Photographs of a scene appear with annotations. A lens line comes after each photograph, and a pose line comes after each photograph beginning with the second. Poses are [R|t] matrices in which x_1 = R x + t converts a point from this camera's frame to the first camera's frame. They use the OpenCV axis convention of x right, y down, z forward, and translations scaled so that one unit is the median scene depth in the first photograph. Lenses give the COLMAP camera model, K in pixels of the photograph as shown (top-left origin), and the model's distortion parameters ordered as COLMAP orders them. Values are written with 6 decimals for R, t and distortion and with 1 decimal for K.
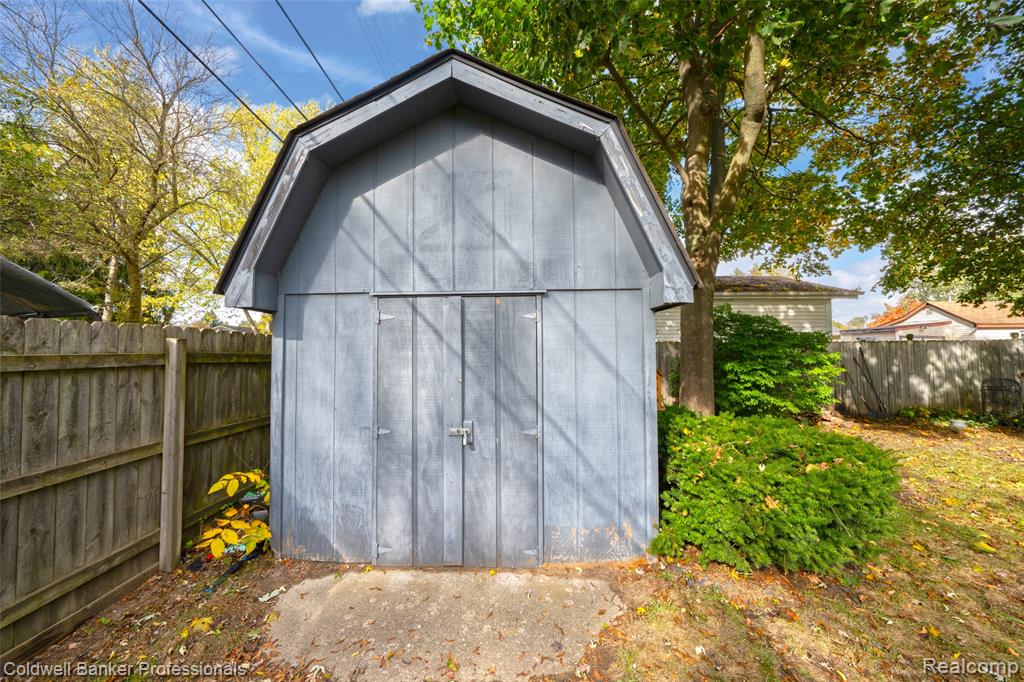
lens RADIAL K [[385.6, 0, 512.0], [0, 385.6, 341.0], [0, 0, 1]] dist [0.000105, 0.000021]
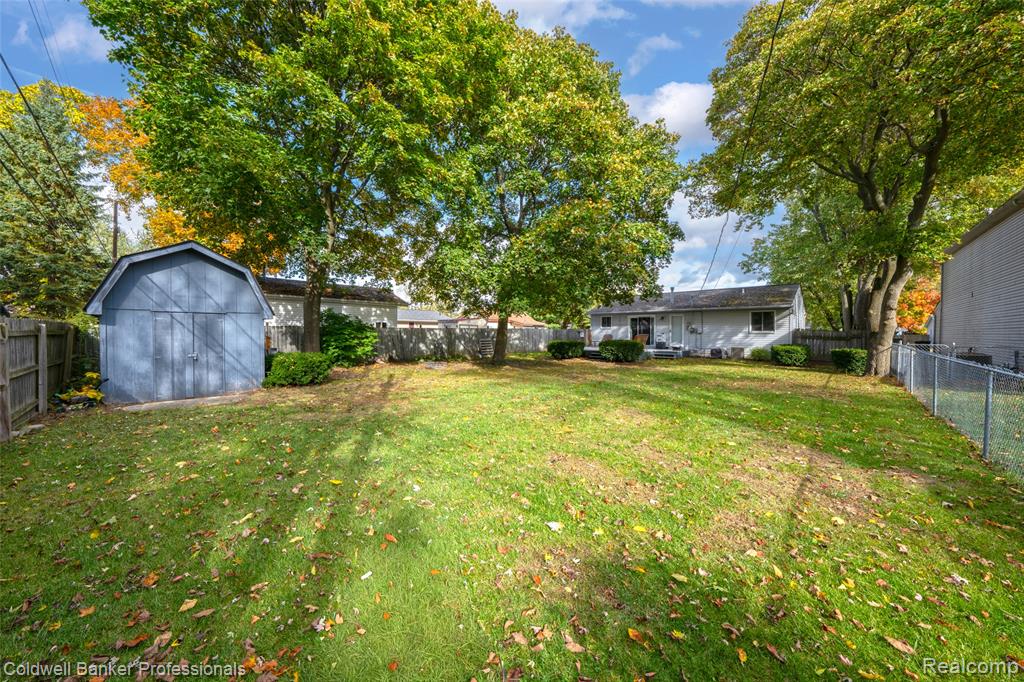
lens RADIAL K [[351.6, 0, 509.8], [0, 351.6, 337.1], [0, 0, 1]] dist [-0.024212, 0.000045]
pose [[0.687720, -0.001490, 0.725975, -0.387616], [-0.030896, 0.999032, 0.031318, -0.087704], [-0.725318, -0.043968, 0.687008, -2.781768]]
